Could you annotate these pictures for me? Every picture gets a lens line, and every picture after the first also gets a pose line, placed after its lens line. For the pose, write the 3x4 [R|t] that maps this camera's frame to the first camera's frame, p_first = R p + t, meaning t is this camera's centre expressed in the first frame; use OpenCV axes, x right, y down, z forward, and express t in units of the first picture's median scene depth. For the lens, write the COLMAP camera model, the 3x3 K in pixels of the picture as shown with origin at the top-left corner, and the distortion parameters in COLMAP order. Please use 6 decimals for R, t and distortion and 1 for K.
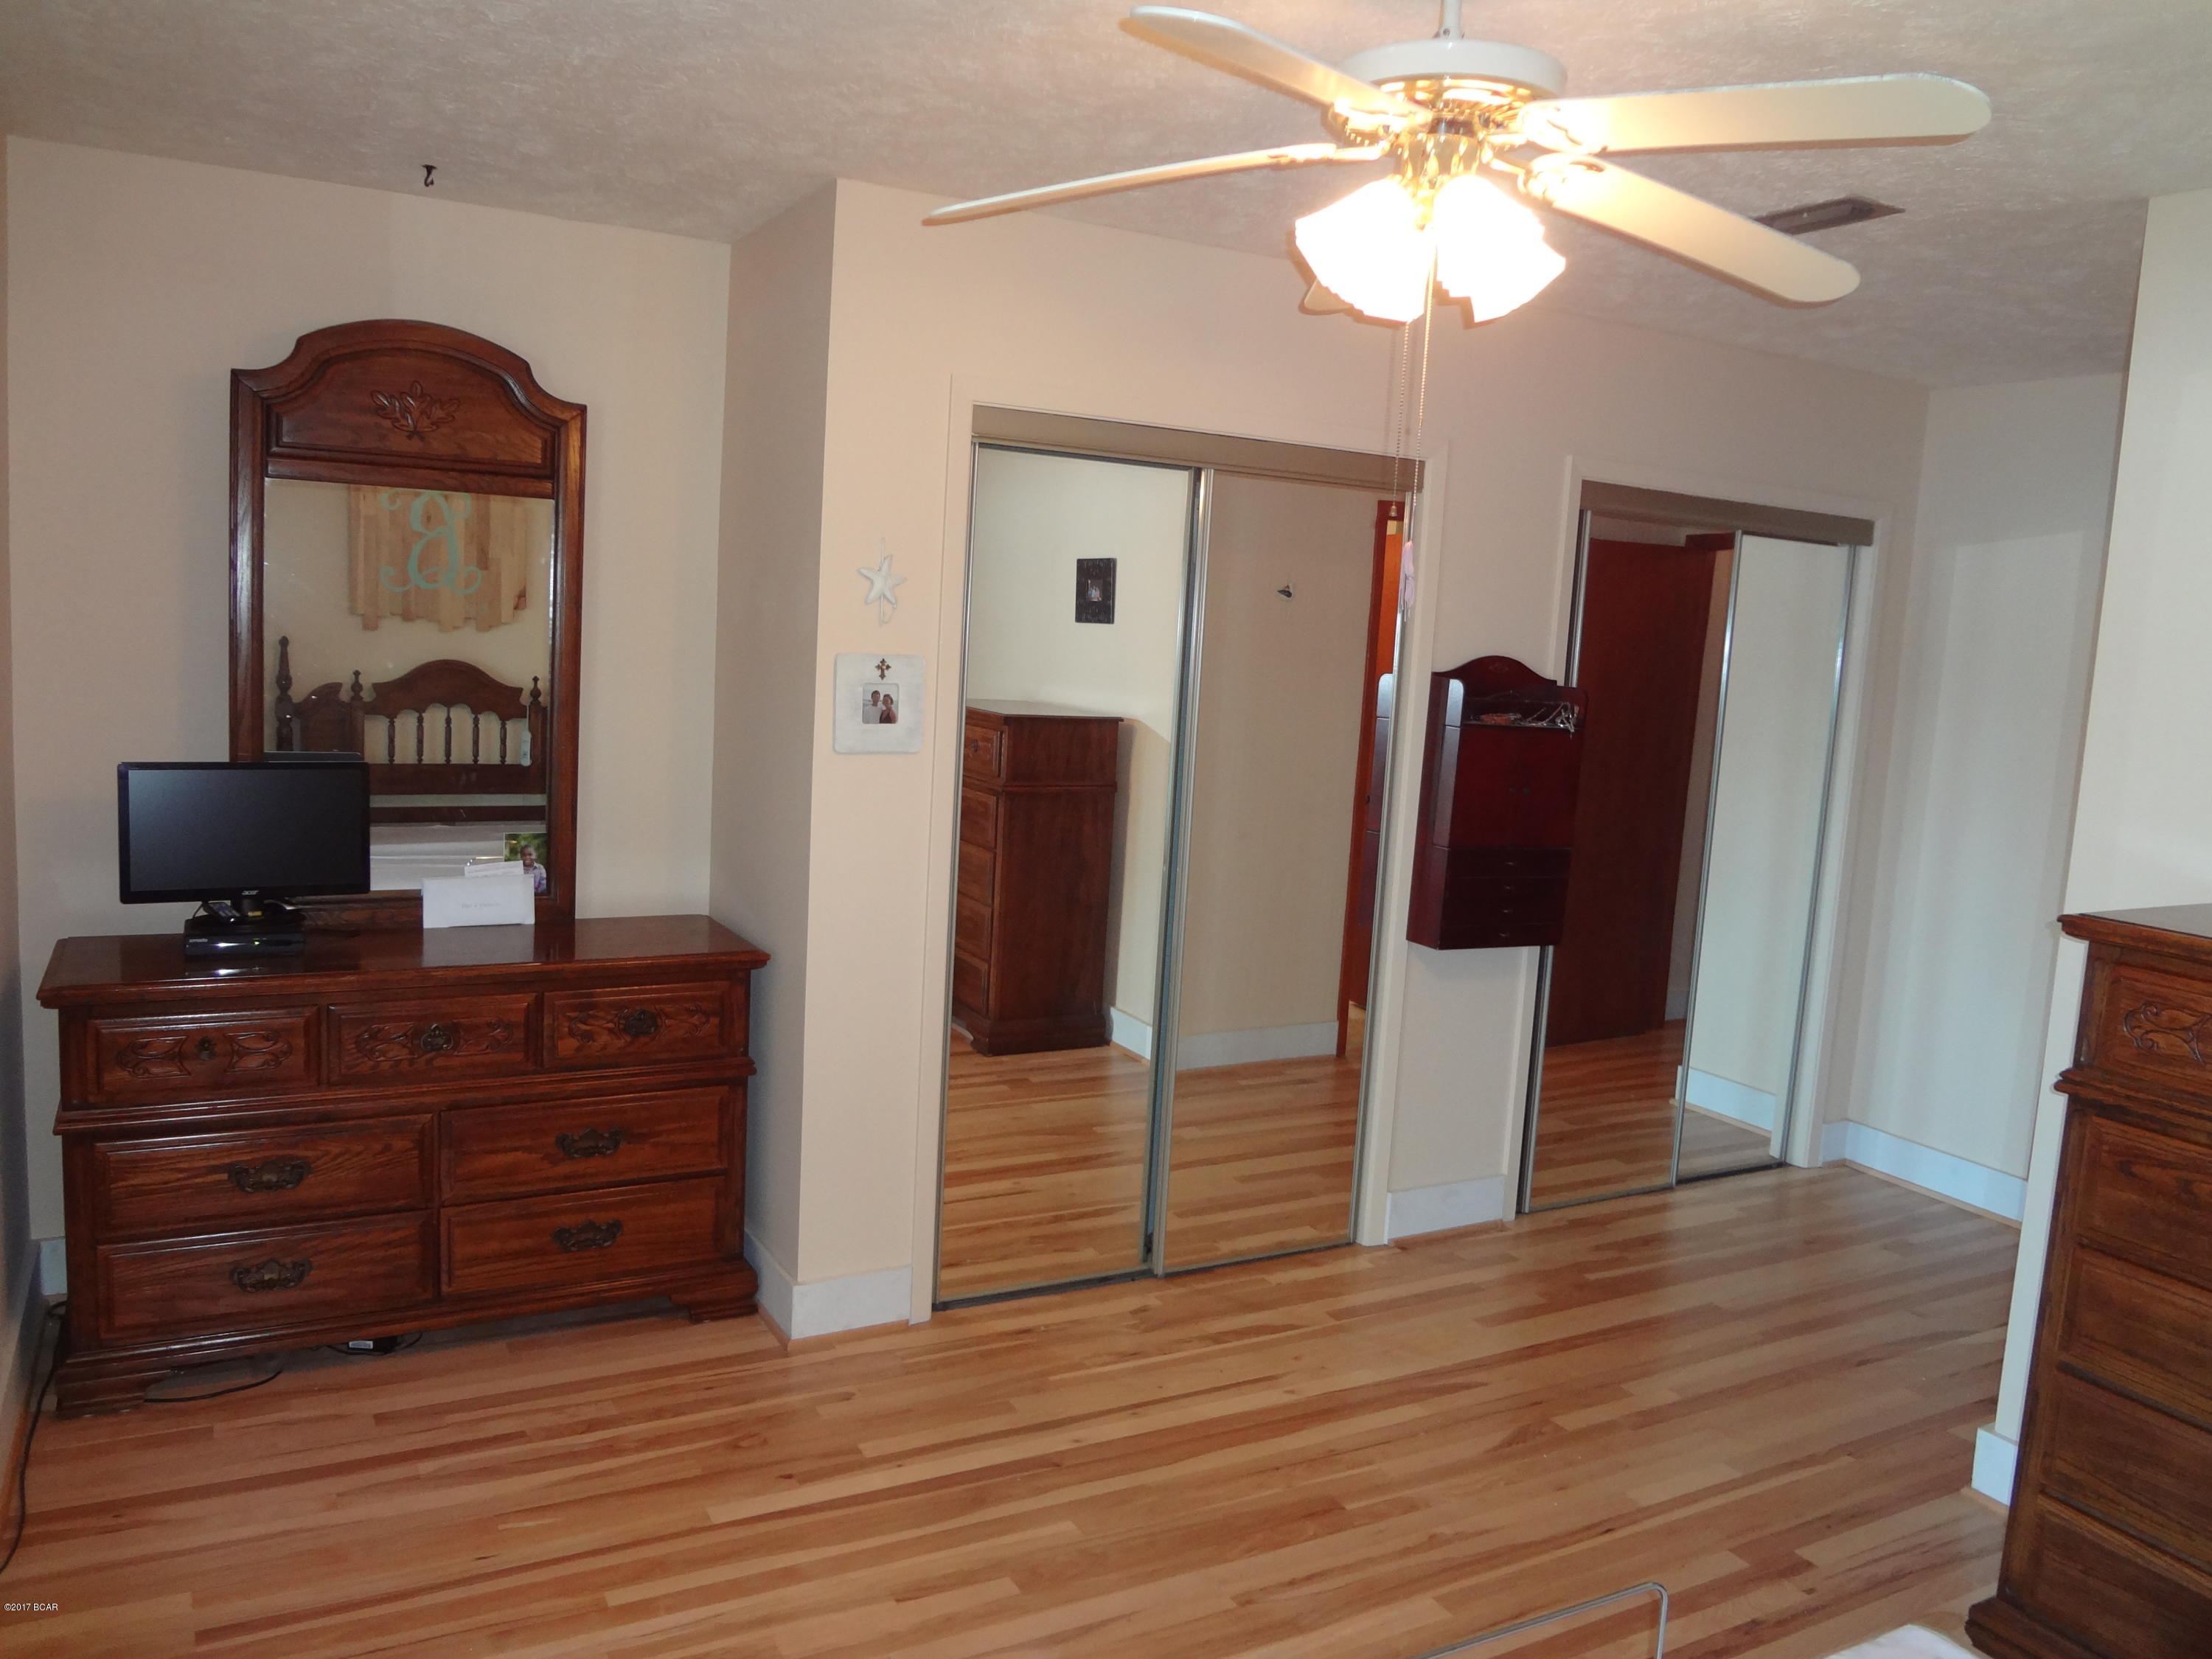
lens RADIAL K [[1666.0, 0, 1101.6], [0, 1666.0, 827.8], [0, 0, 1]] dist [-0.076531, 0.039688]
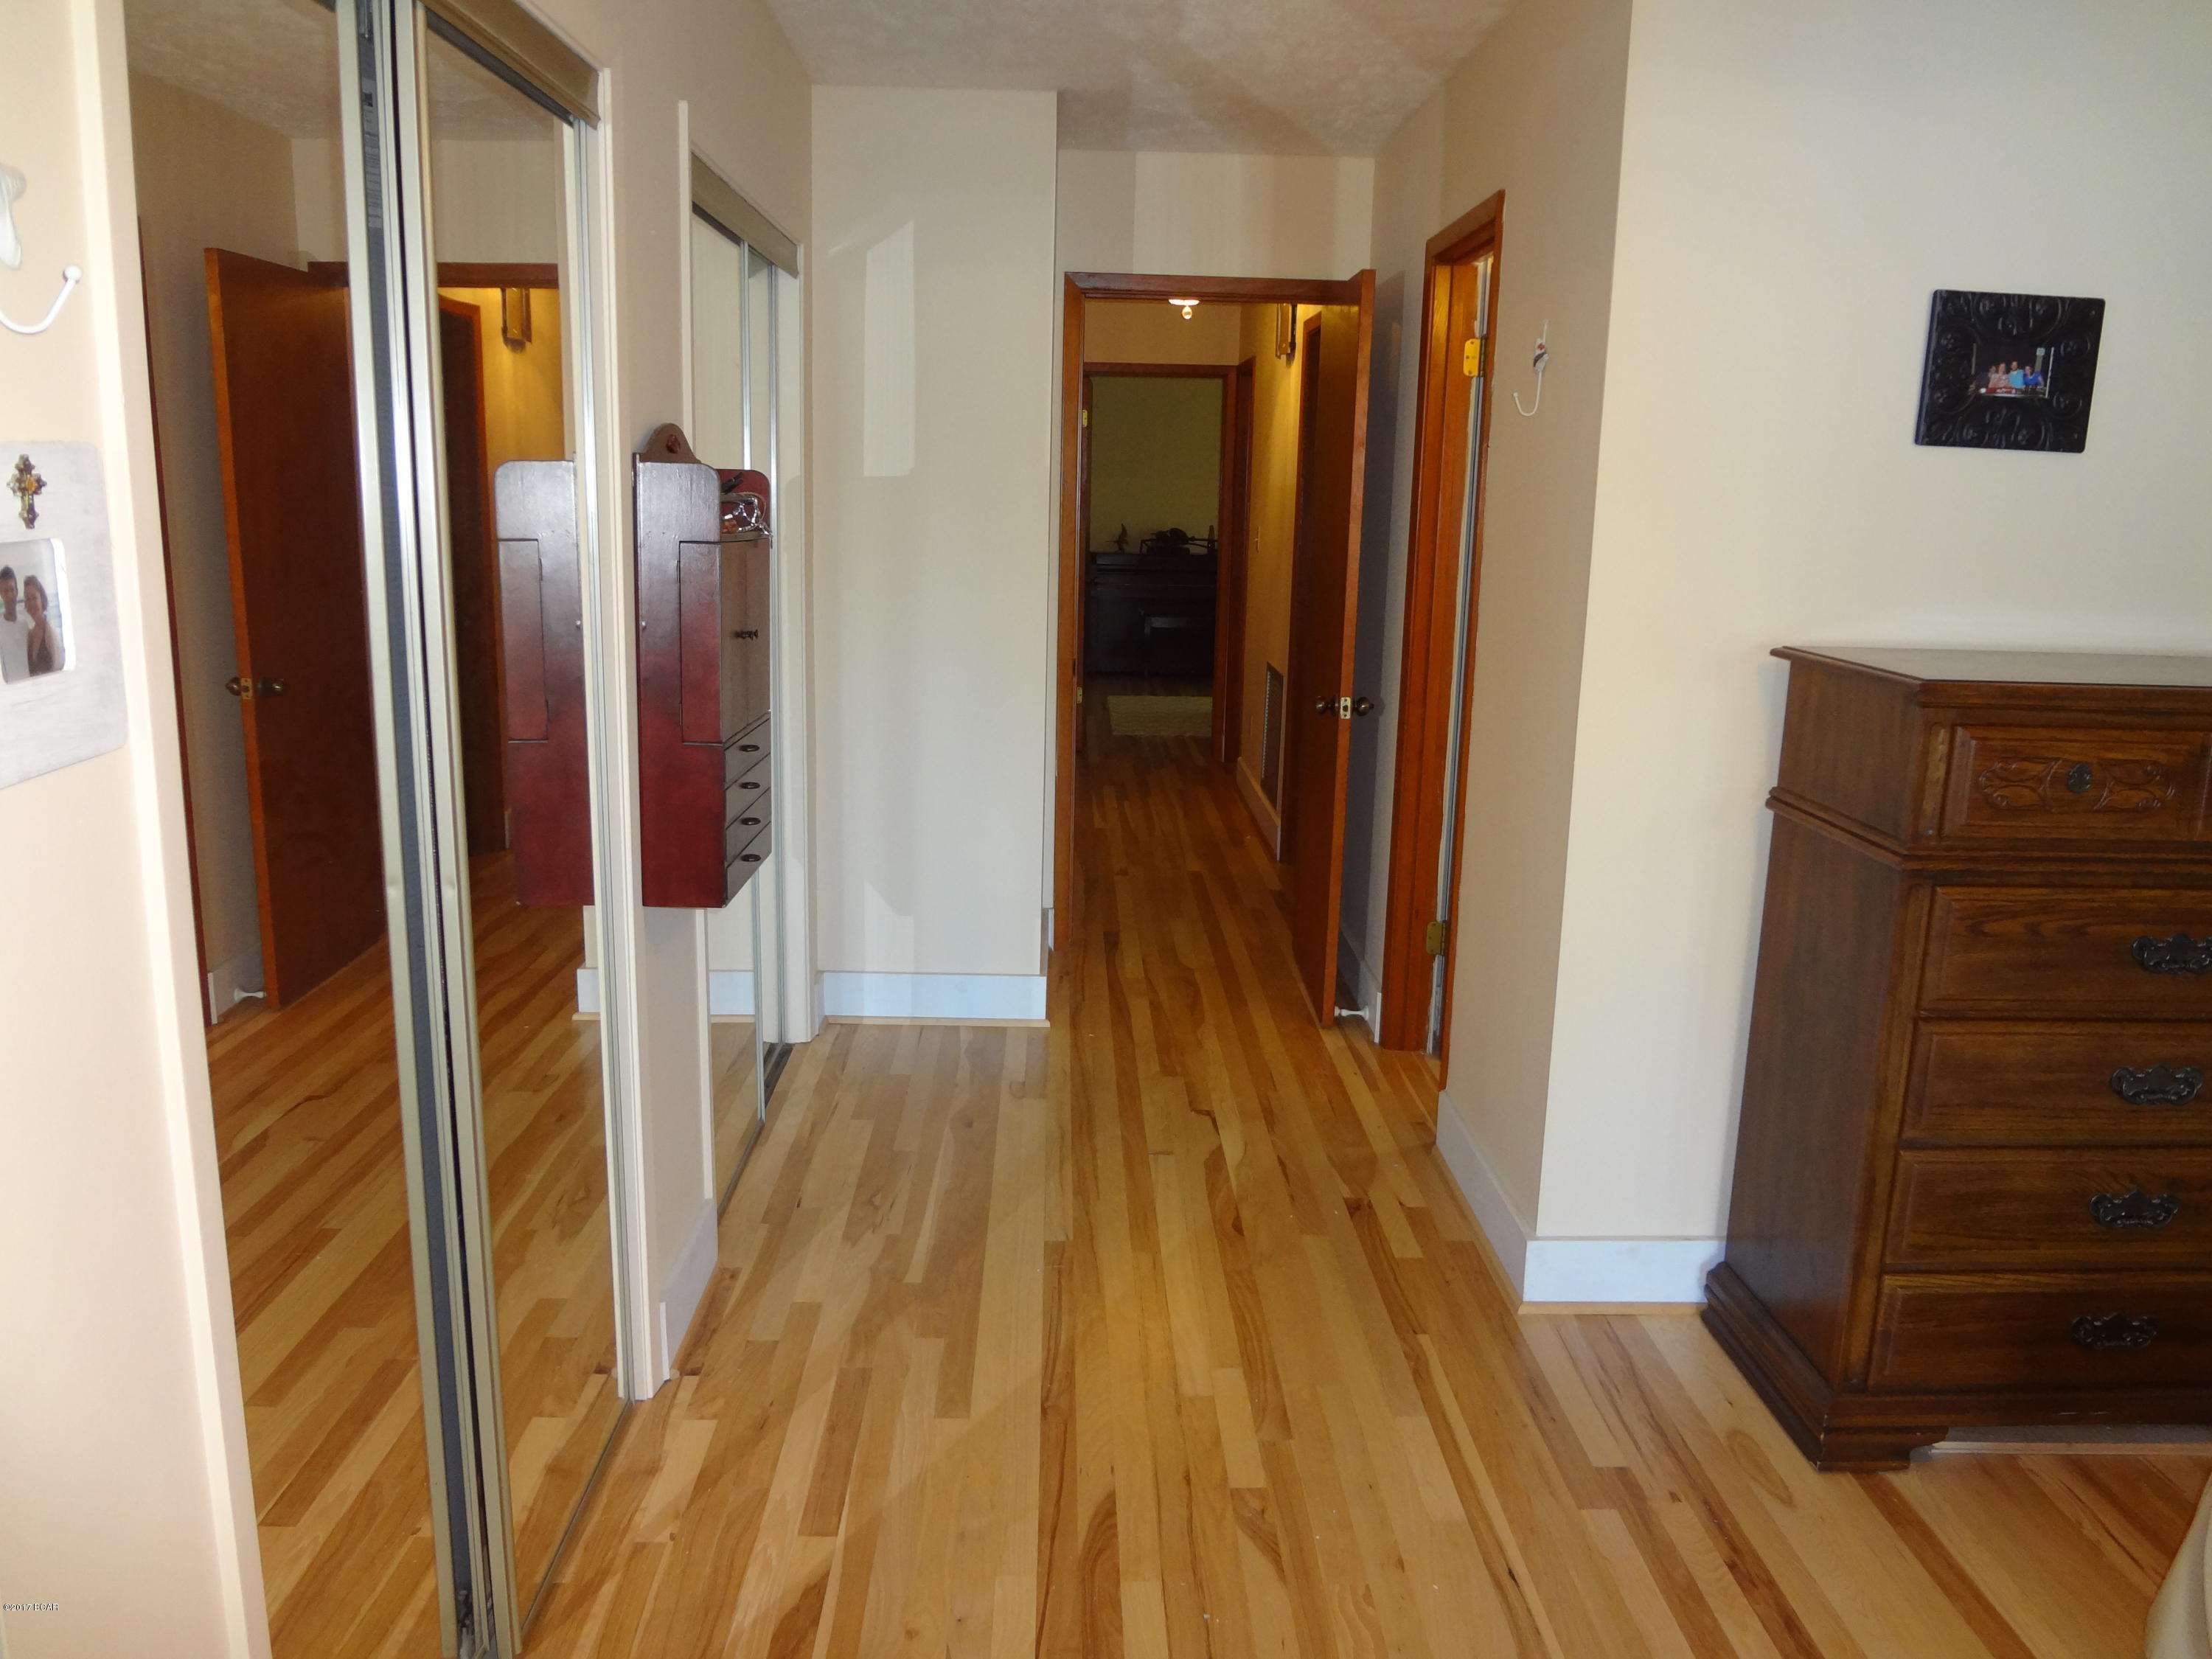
lens RADIAL K [[1666.0, 0, 1108.9], [0, 1666.0, 836.4], [0, 0, 1]] dist [-0.076531, 0.039688]
pose [[0.448740, -0.232445, 0.862903, -0.303684], [0.113294, 0.972587, 0.203075, -0.071907], [-0.886452, 0.006634, 0.462773, 0.689071]]
